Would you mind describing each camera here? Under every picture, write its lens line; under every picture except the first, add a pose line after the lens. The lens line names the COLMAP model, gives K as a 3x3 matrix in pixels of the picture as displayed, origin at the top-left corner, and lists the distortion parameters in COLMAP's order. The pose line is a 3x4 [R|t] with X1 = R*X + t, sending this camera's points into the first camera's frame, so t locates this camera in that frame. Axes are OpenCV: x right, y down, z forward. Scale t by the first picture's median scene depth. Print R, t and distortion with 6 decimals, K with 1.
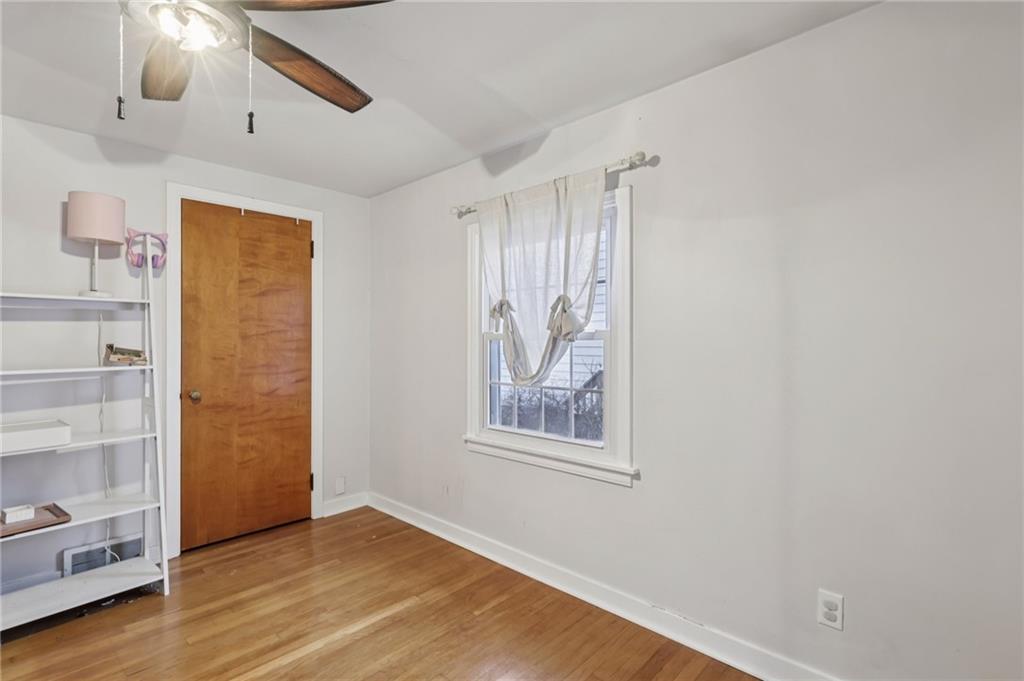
lens RADIAL K [[492.9, 0, 510.7], [0, 492.9, 334.4], [0, 0, 1]] dist [0.002100, 0.000096]
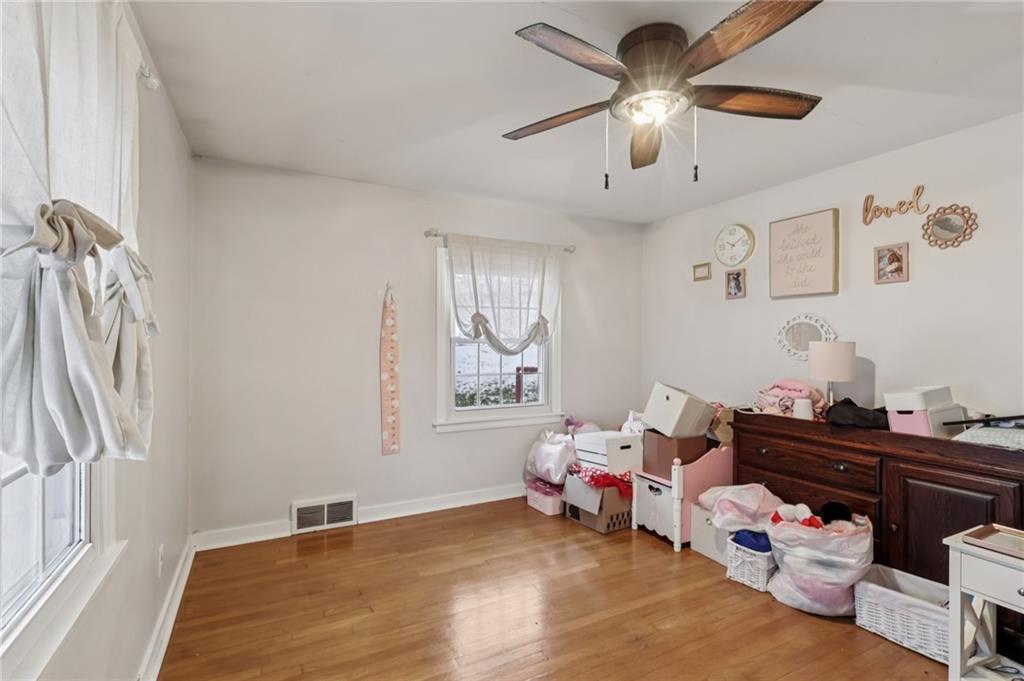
lens RADIAL K [[473.9, 0, 506.5], [0, 473.9, 338.6], [0, 0, 1]] dist [-0.002982, 0.000176]
pose [[-0.948795, 0.004079, 0.315867, -0.370472], [-0.001266, 0.999859, -0.016716, 0.017516], [-0.315891, -0.016260, -0.948656, 1.278392]]
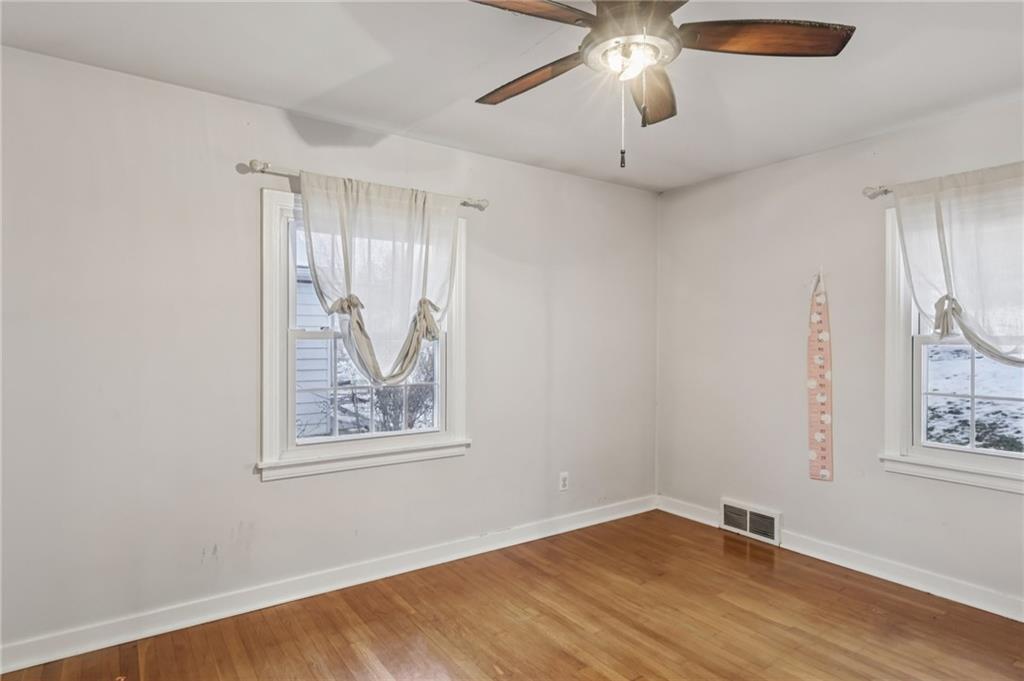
lens RADIAL K [[565.2, 0, 512.0], [0, 565.2, 340.5], [0, 0, 1]] dist [0.001863, 0.000503]
pose [[0.186400, 0.007770, 0.982443, -1.063970], [-0.013613, 0.999893, -0.005326, 0.017775], [-0.982380, -0.012381, 0.186486, 0.548655]]
